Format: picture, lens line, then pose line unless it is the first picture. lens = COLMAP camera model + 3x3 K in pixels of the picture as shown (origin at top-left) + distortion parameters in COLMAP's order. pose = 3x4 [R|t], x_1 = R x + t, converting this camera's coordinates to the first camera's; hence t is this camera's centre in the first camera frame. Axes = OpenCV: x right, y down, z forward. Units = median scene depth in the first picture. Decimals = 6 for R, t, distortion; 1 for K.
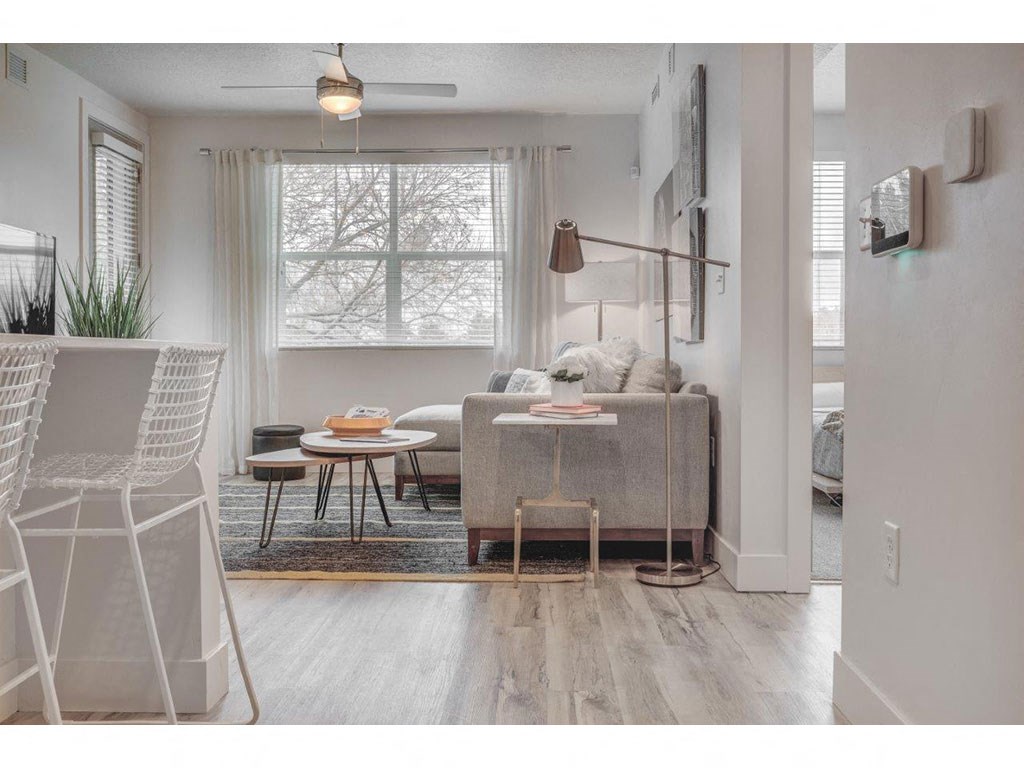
lens RADIAL K [[919.2, 0, 511.4], [0, 919.2, 384.2], [0, 0, 1]] dist [-0.003622, 0.002026]
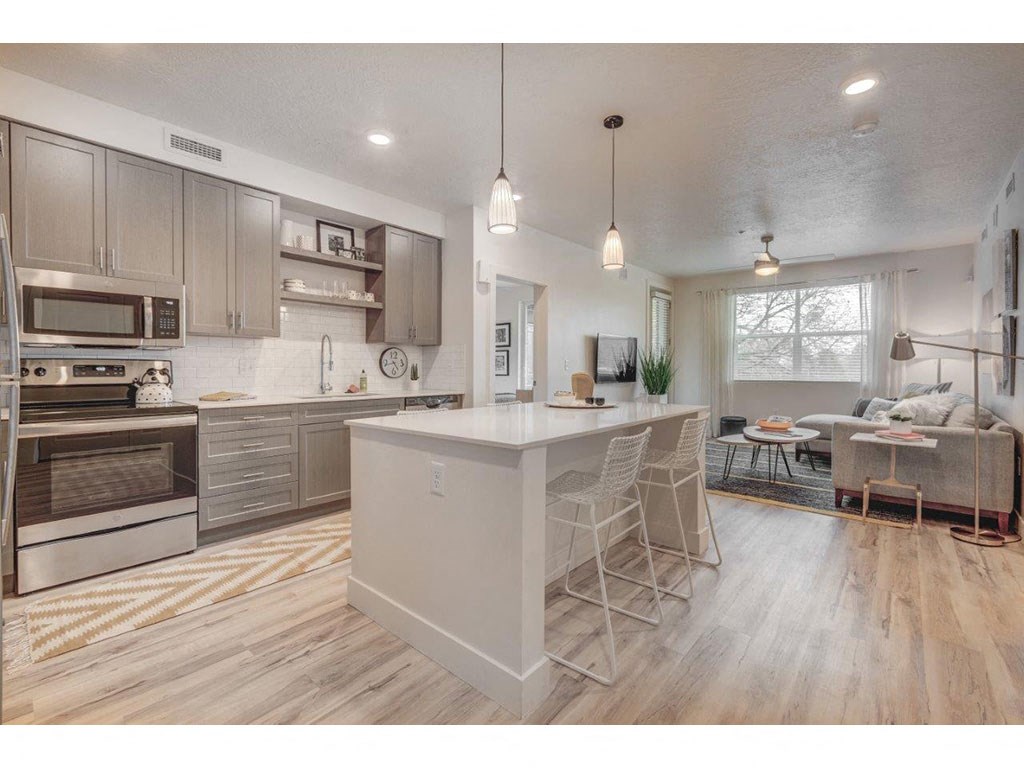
lens RADIAL K [[470.9, 0, 514.8], [0, 470.9, 371.0], [0, 0, 1]] dist [-0.002495, -0.000890]
pose [[0.773445, 0.019182, -0.633573, 0.054025], [0.001565, 0.999481, 0.032171, -0.124950], [0.633862, -0.025874, 0.773014, -0.197239]]
